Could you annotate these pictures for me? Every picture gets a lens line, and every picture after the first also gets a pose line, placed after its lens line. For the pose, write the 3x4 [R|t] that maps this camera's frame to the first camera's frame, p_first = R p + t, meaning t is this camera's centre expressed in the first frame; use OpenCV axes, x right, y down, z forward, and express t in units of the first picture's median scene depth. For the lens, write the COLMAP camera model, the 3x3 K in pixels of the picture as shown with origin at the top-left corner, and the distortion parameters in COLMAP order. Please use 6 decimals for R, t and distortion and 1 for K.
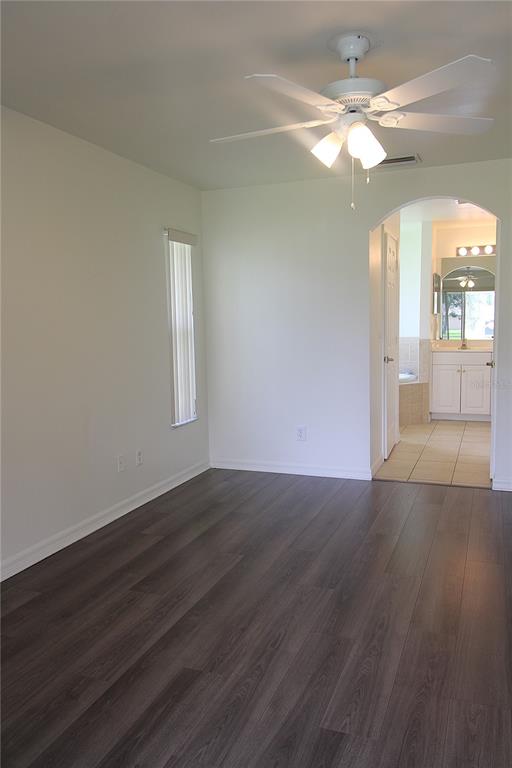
lens RADIAL K [[606.3, 0, 256.0], [0, 606.3, 384.0], [0, 0, 1]] dist [0.002618, 0.003347]
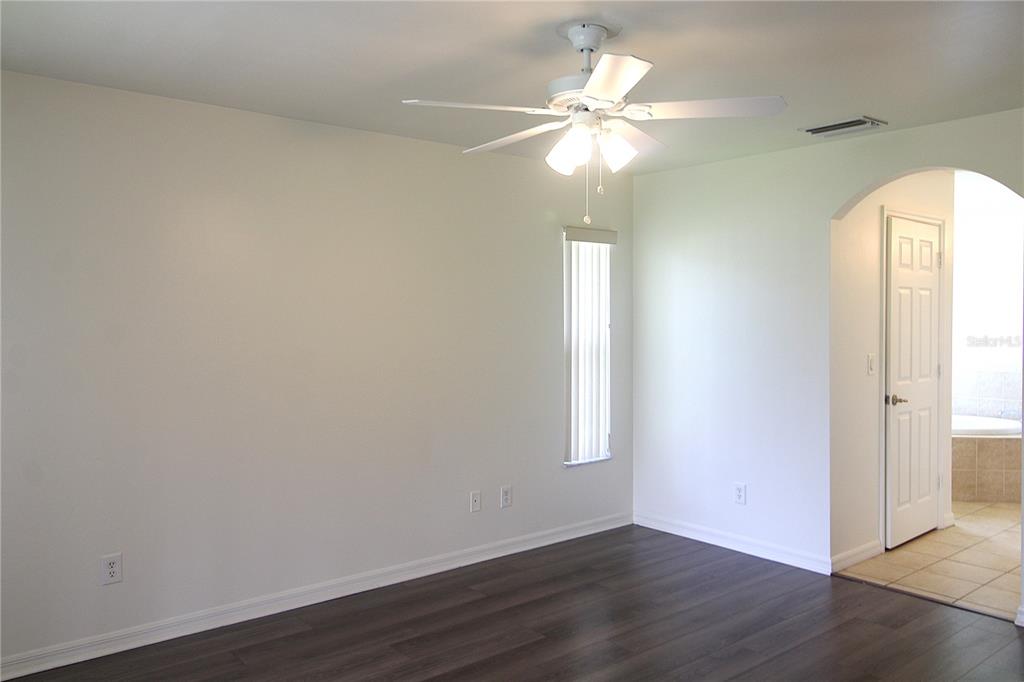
lens RADIAL K [[788.3, 0, 512.6], [0, 788.3, 323.9], [0, 0, 1]] dist [0.006507, 0.002341]
pose [[0.878888, 0.025017, -0.476371, 0.296912], [-0.069040, 0.994781, -0.075134, -0.033332], [0.472005, 0.098923, 0.876028, 0.015071]]
